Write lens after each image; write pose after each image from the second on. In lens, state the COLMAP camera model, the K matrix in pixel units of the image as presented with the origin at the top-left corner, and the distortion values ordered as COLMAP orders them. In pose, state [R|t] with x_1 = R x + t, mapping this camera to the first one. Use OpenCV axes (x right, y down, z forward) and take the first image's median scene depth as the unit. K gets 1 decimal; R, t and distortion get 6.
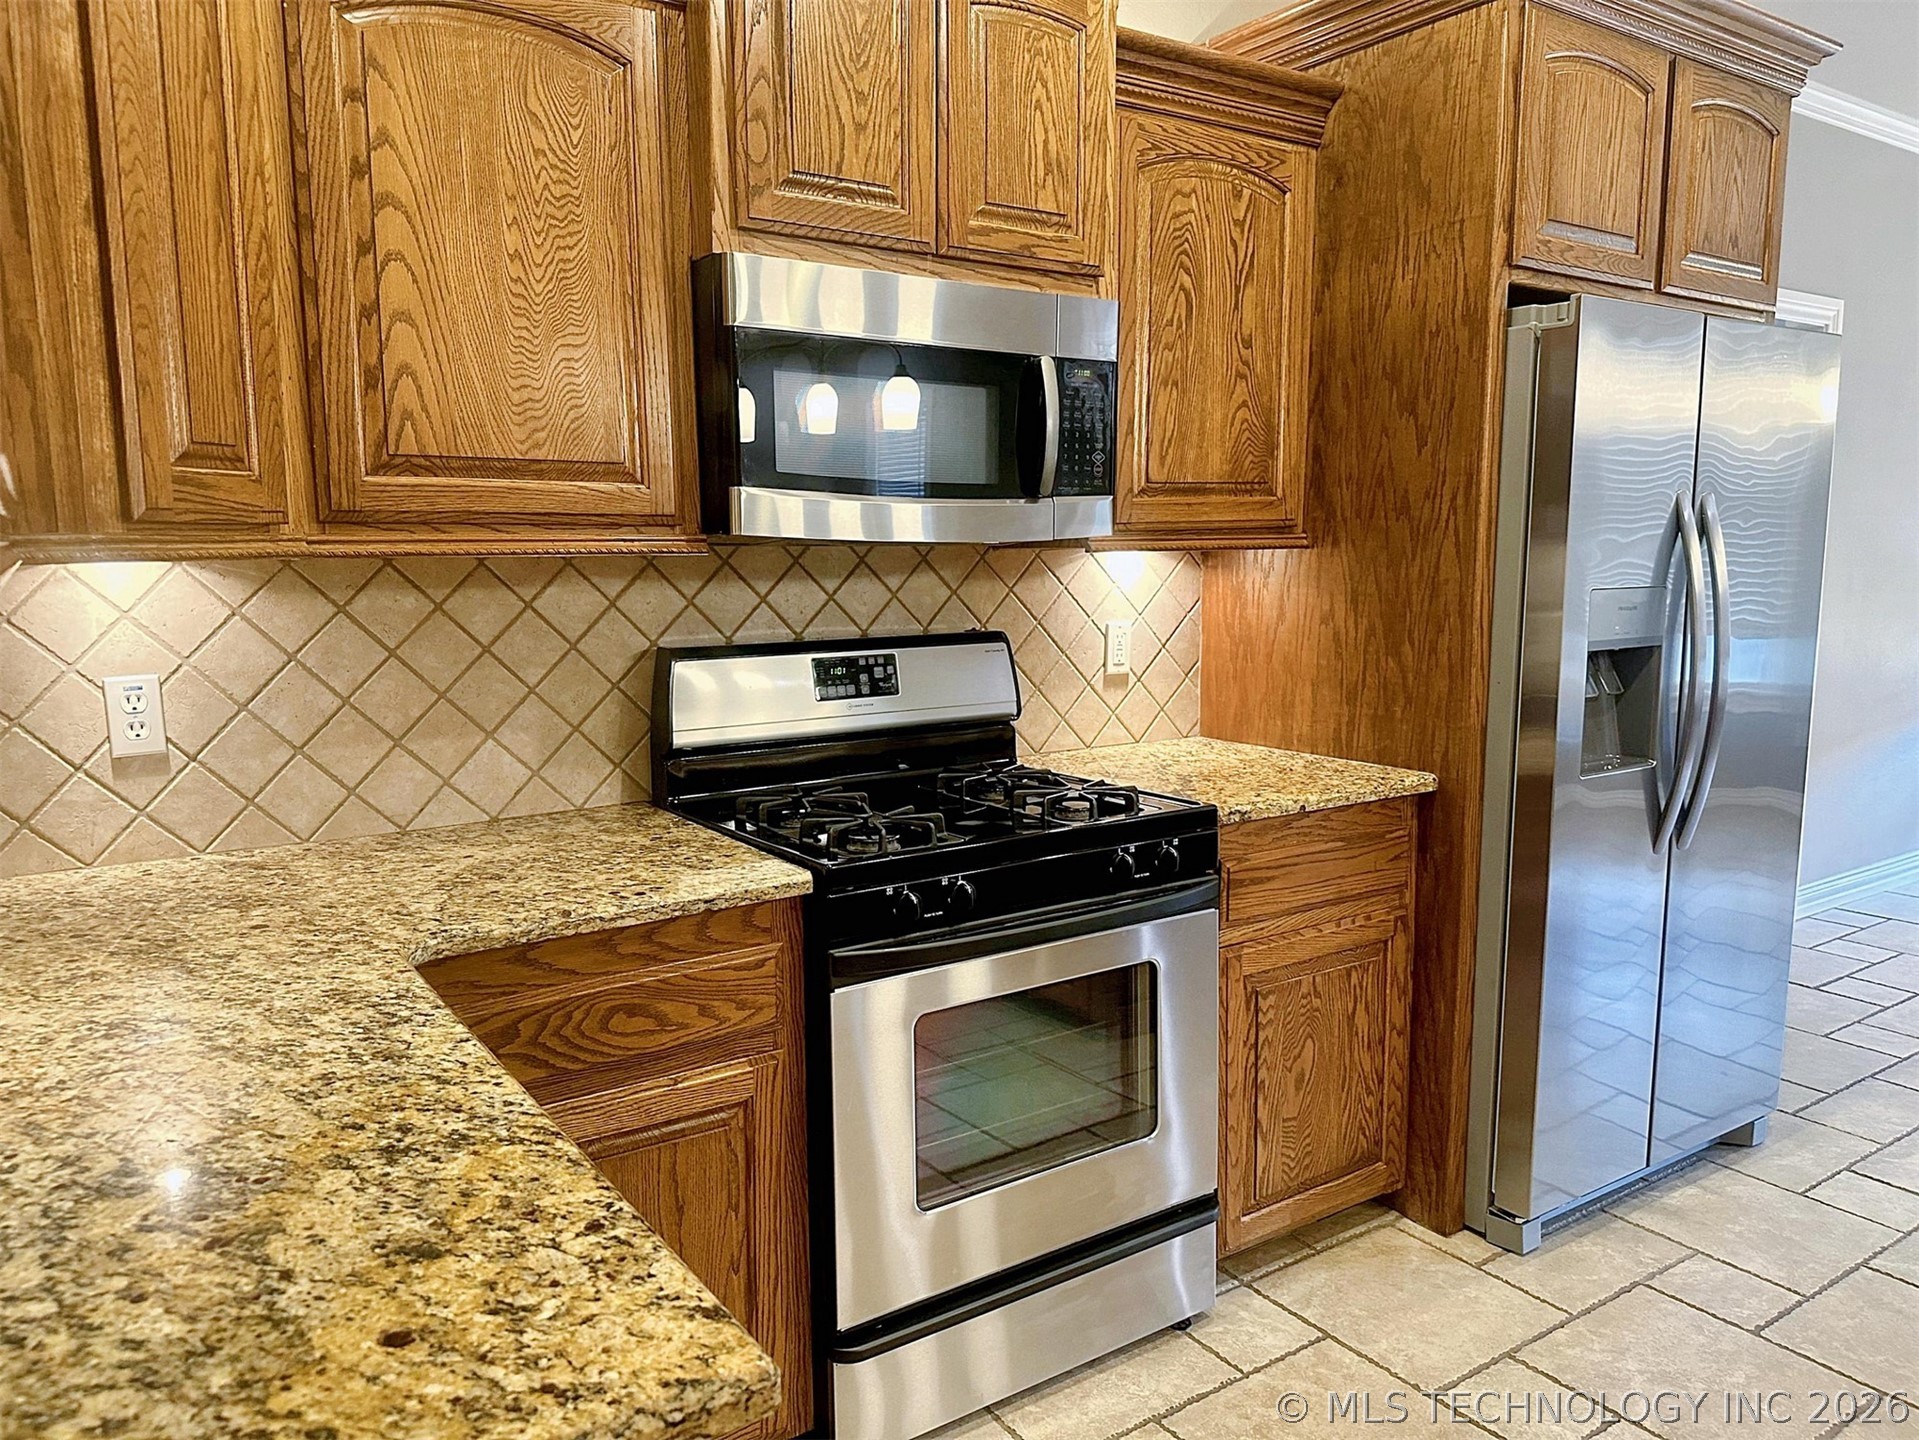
lens RADIAL K [[1349.3, 0, 945.6], [0, 1349.3, 740.3], [0, 0, 1]] dist [0.074055, -0.128069]
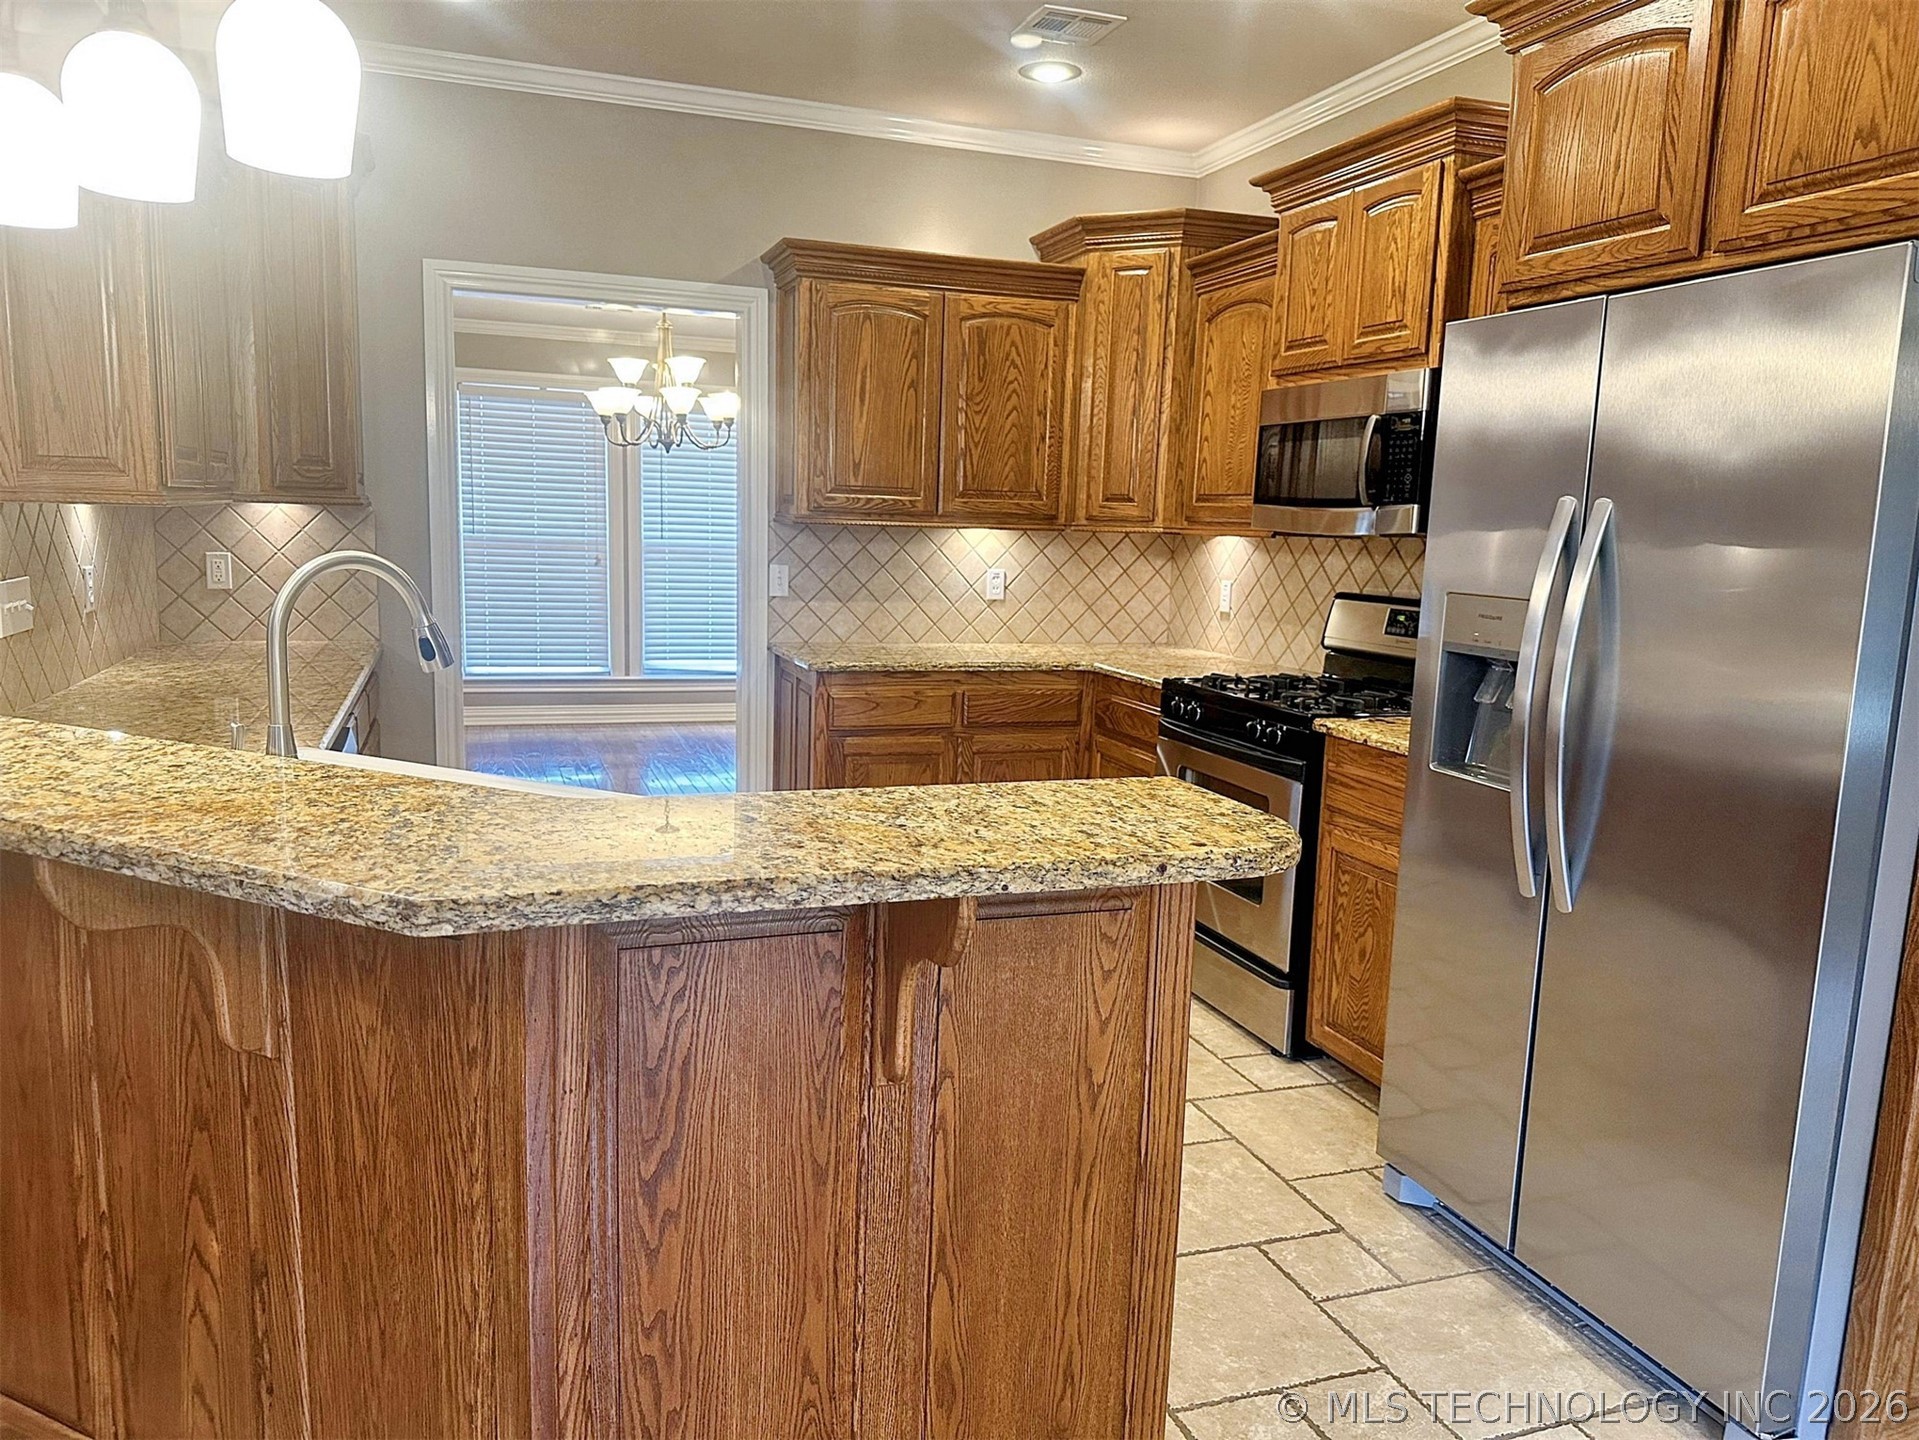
lens RADIAL K [[1341.0, 0, 945.6], [0, 1341.0, 721.7], [0, 0, 1]] dist [0.101518, -0.093880]
pose [[-0.242469, 0.147951, -0.958812, 1.609251], [-0.166535, 0.967286, 0.191373, -0.151146], [0.955759, 0.206078, -0.209898, 0.868159]]
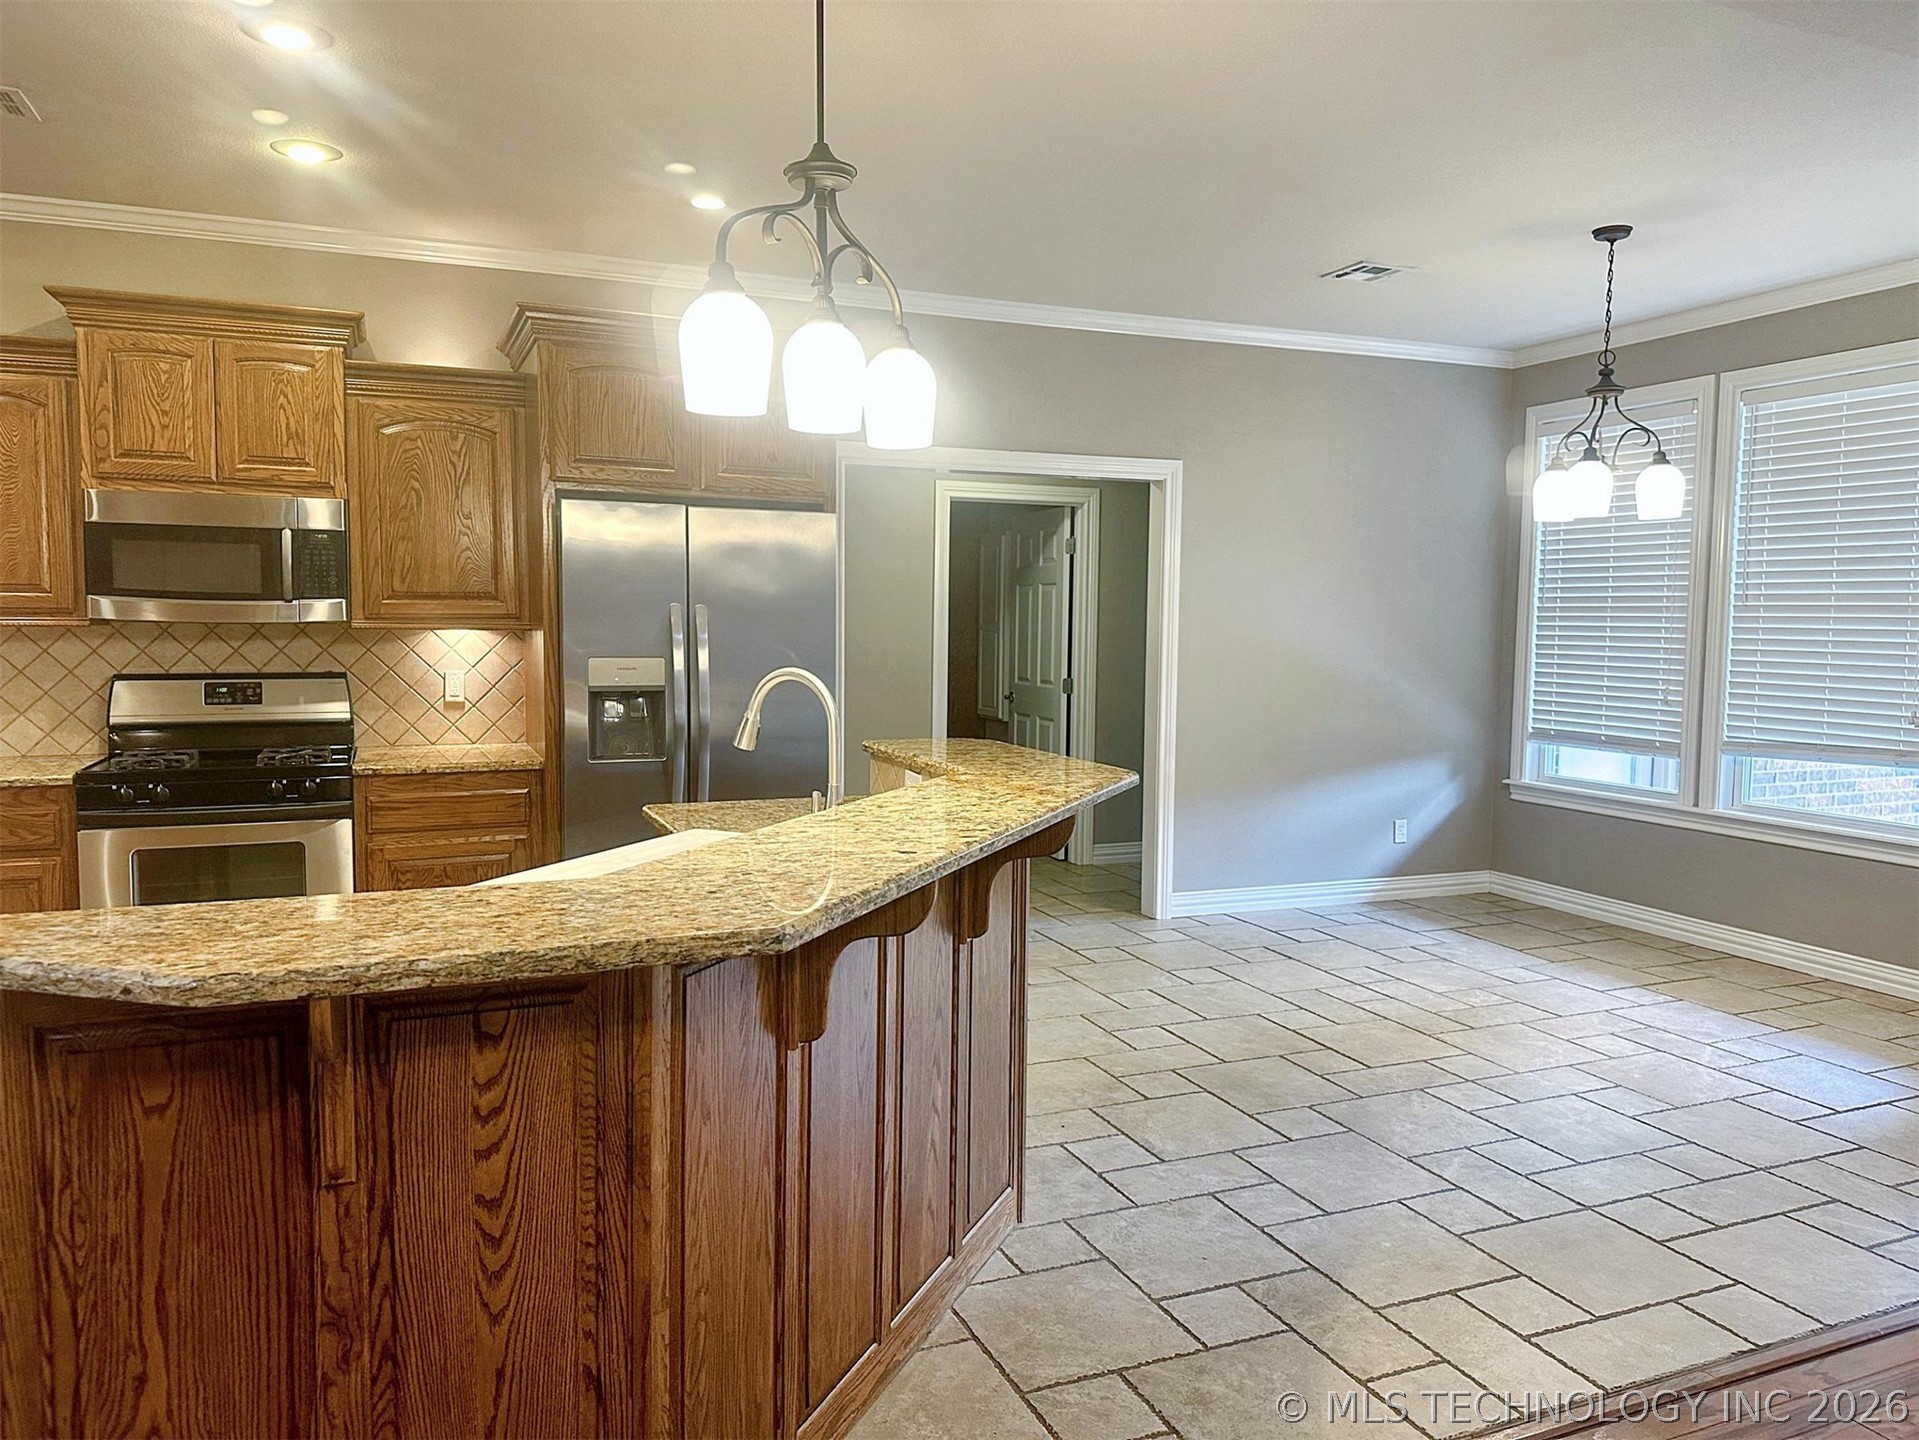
lens RADIAL K [[1379.0, 0, 957.0], [0, 1379.0, 724.8], [0, 0, 1]] dist [0.004290, -0.003442]
pose [[0.981979, 0.033528, -0.185994, 1.304579], [-0.045420, 0.997162, -0.060044, 0.066764], [0.183453, 0.067409, 0.980714, -0.698645]]
